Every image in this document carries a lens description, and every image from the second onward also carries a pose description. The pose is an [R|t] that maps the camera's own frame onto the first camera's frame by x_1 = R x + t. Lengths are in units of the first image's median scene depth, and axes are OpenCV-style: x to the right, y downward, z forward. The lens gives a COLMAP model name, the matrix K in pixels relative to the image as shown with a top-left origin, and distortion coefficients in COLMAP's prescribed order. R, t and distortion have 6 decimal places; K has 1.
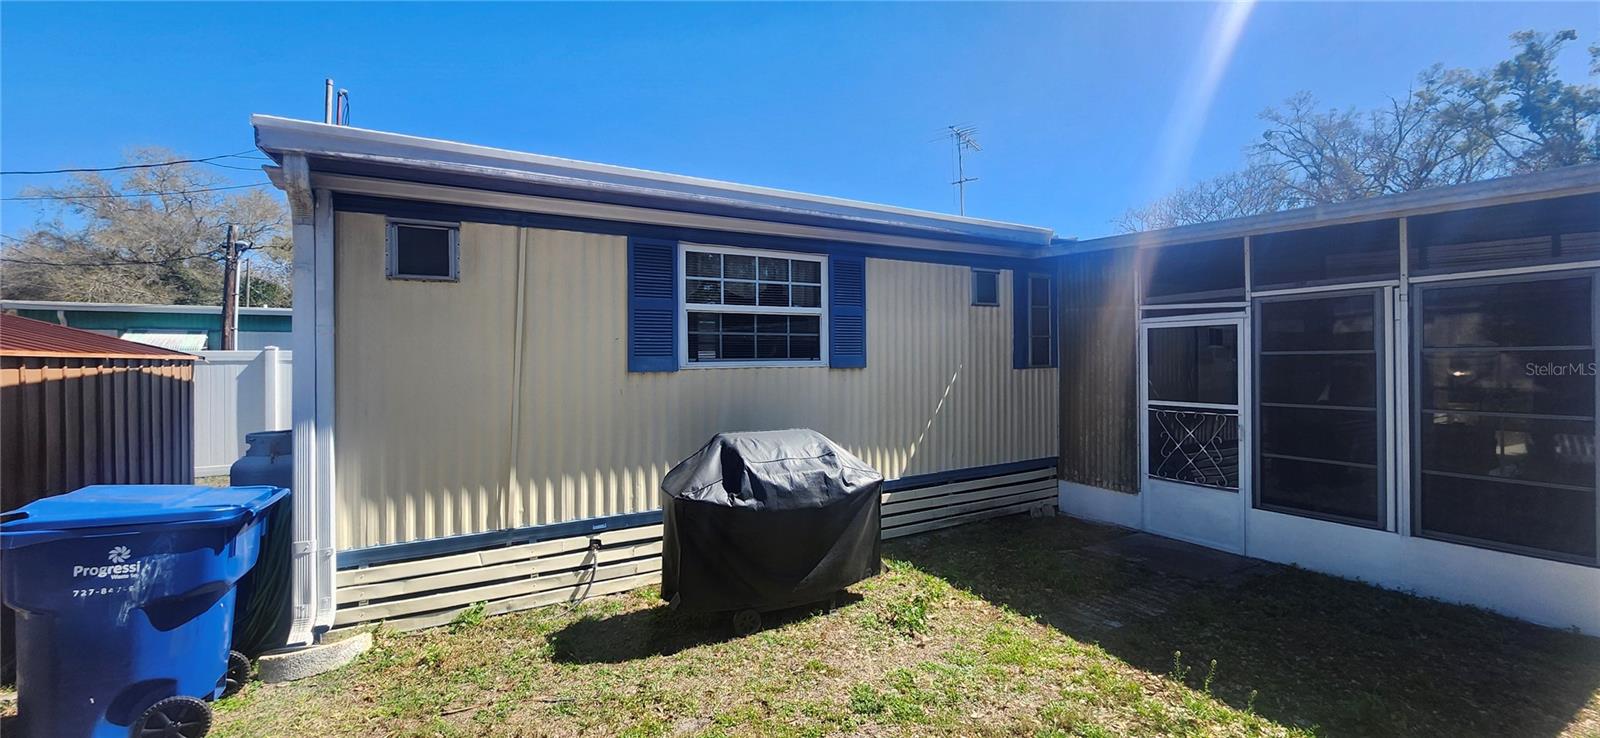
lens RADIAL K [[650.2, 0, 818.5], [0, 650.2, 361.1], [0, 0, 1]] dist [-0.000275, -0.000101]
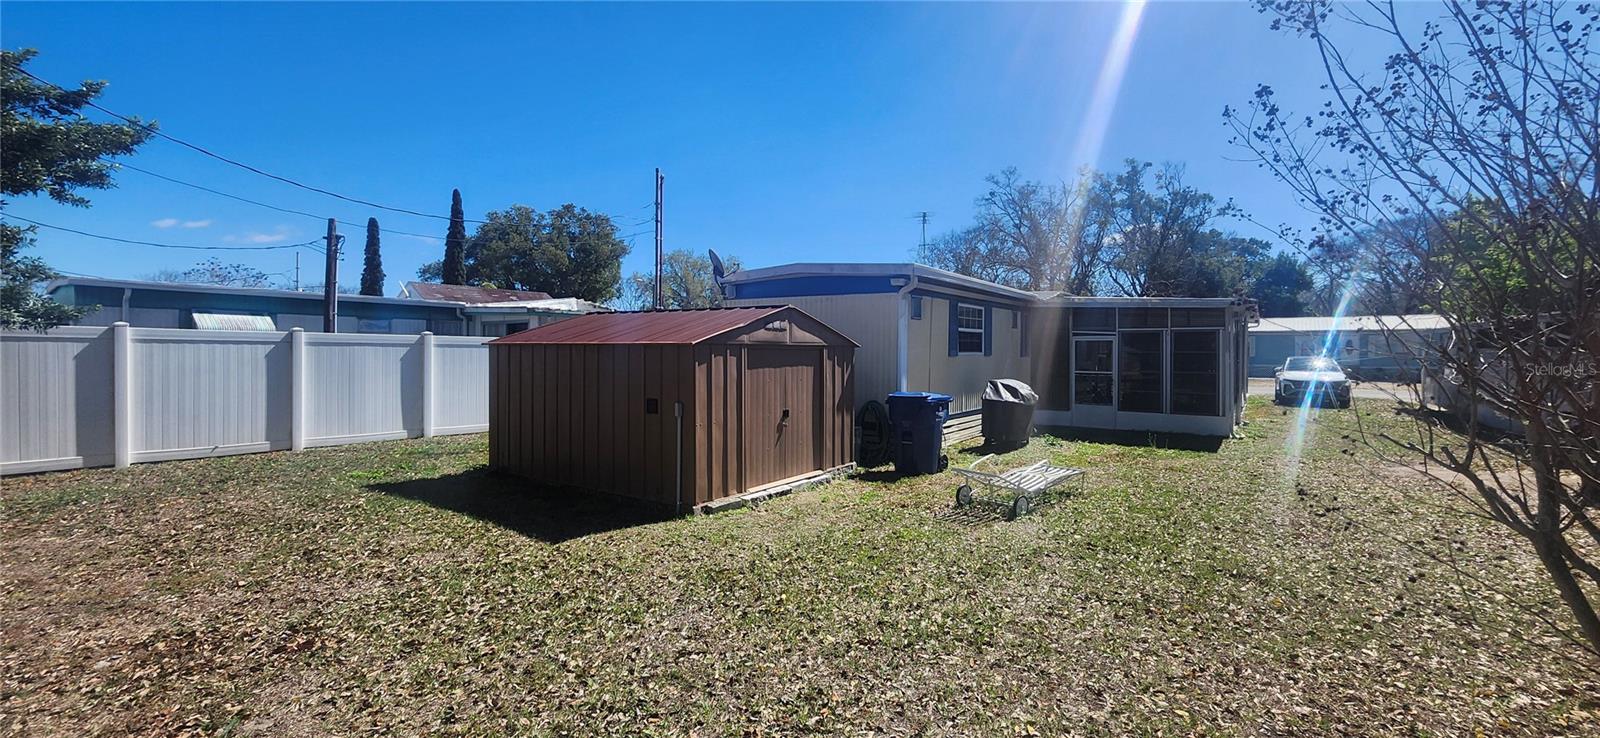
lens RADIAL K [[637.1, 0, 847.6], [0, 637.1, 350.3], [0, 0, 1]] dist [0.000042, -0.000025]
pose [[0.899747, 0.014488, 0.436171, -0.274594], [-0.014575, 0.999889, -0.003146, 0.001434], [-0.436168, -0.003527, 0.899859, -0.157748]]
